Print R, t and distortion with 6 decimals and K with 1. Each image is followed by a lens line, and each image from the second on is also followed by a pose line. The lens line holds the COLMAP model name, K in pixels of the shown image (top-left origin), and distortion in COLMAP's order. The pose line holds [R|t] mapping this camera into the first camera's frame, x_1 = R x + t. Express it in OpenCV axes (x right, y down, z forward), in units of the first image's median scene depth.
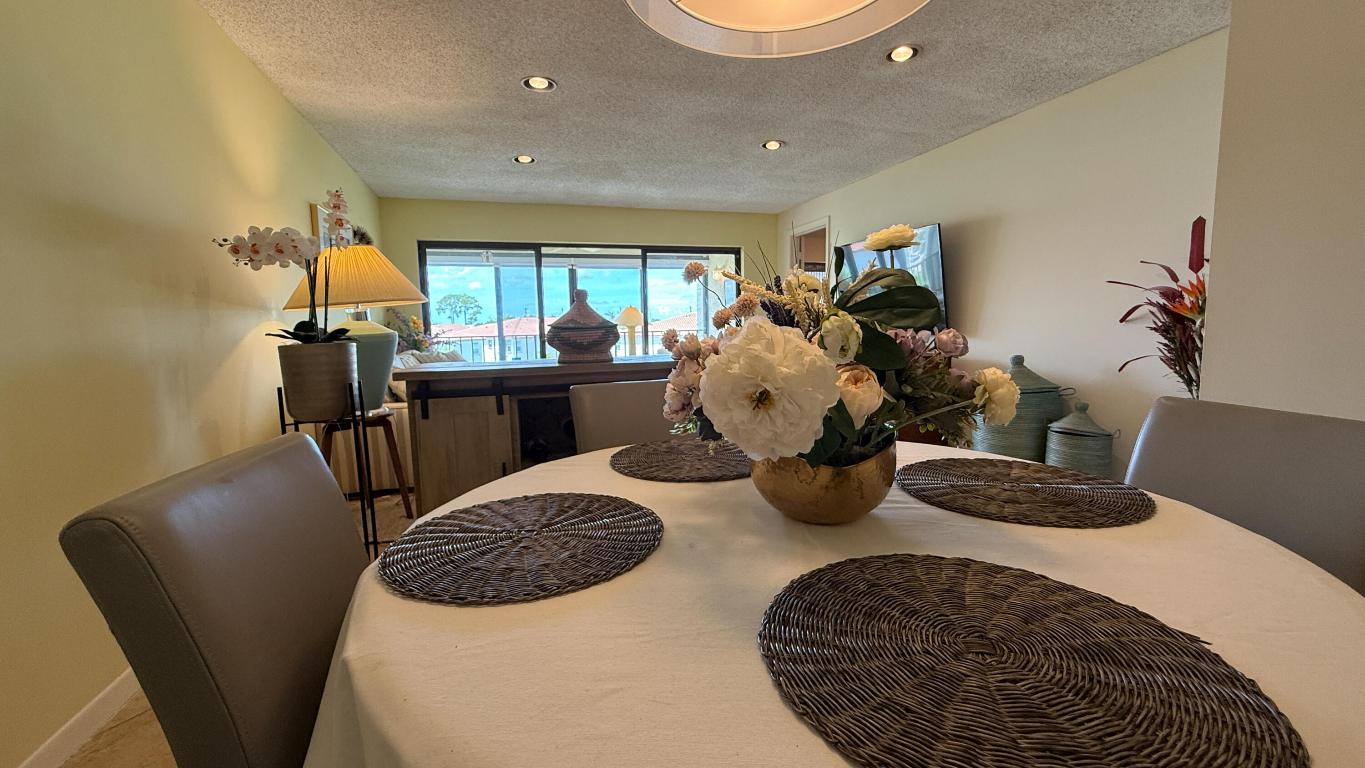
lens RADIAL K [[546.5, 0, 681.2], [0, 546.5, 388.2], [0, 0, 1]] dist [-0.003479, 0.001659]
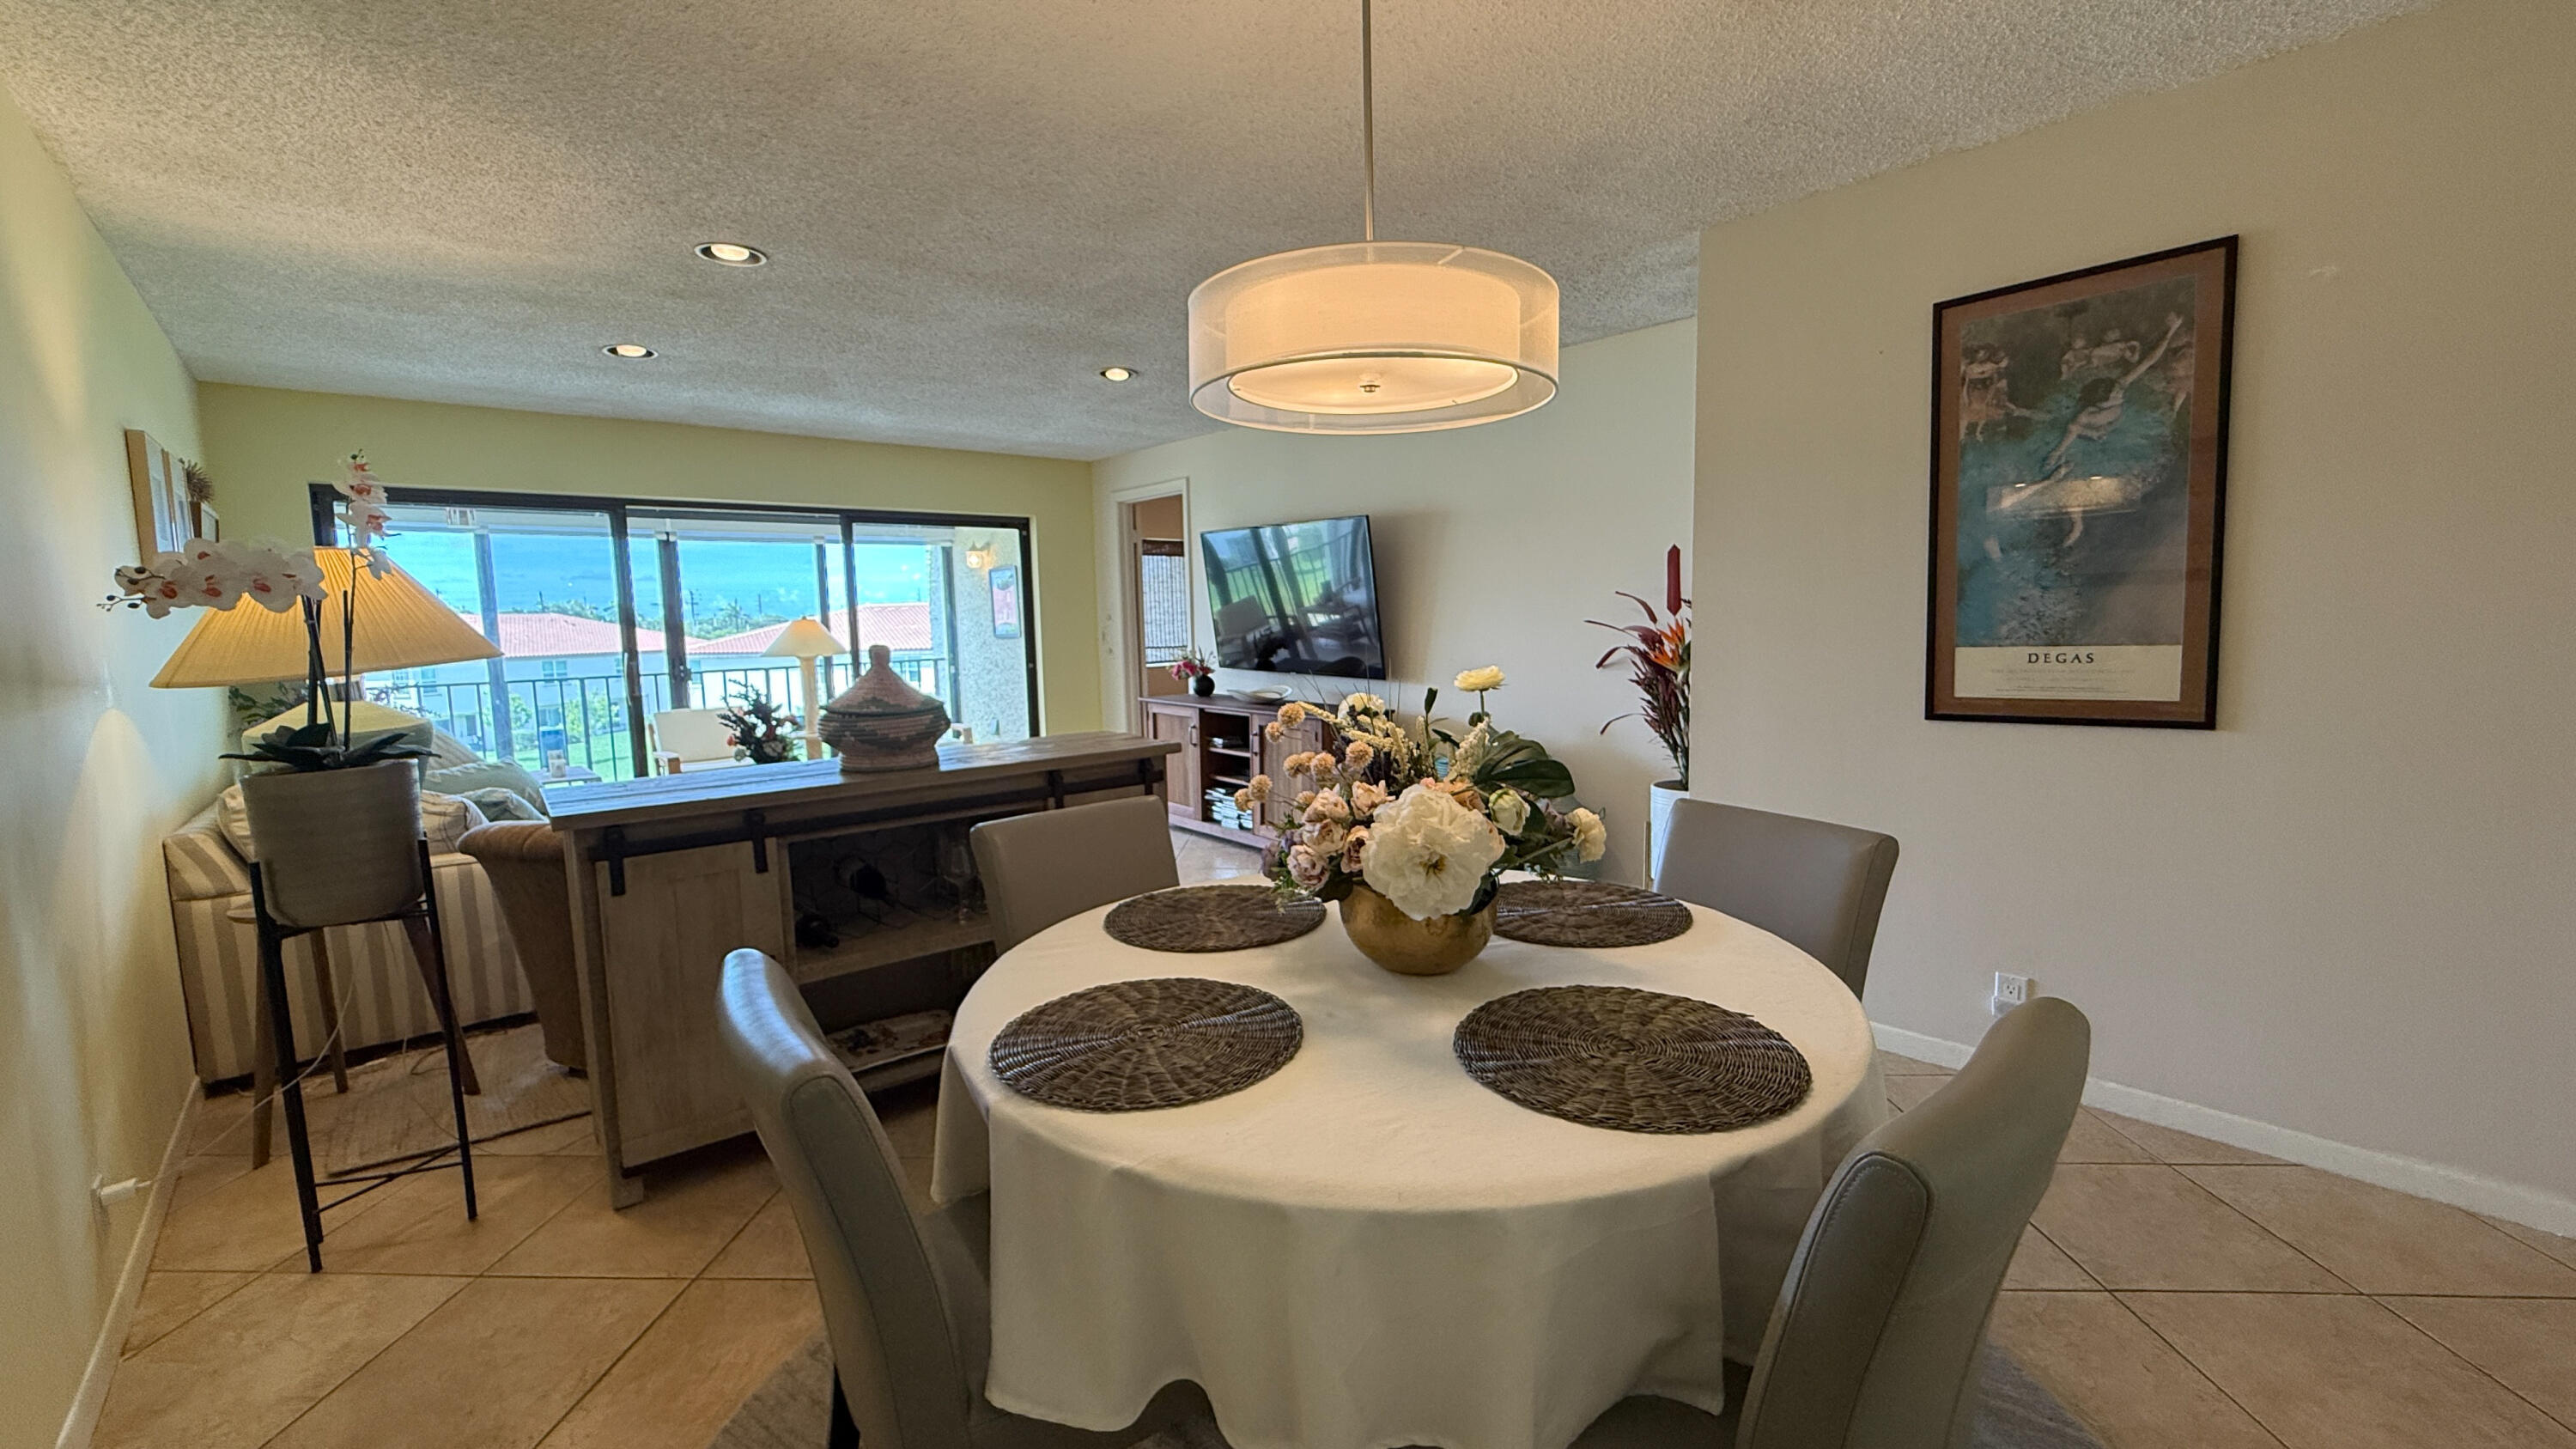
lens RADIAL K [[1031.5, 0, 1289.8], [0, 1031.5, 732.3], [0, 0, 1]] dist [-0.003479, 0.001659]
pose [[0.913709, -0.044456, 0.403931, -0.195955], [0.049368, 0.998779, -0.001748, -0.053351], [-0.403360, 0.021538, 0.914788, -0.162507]]
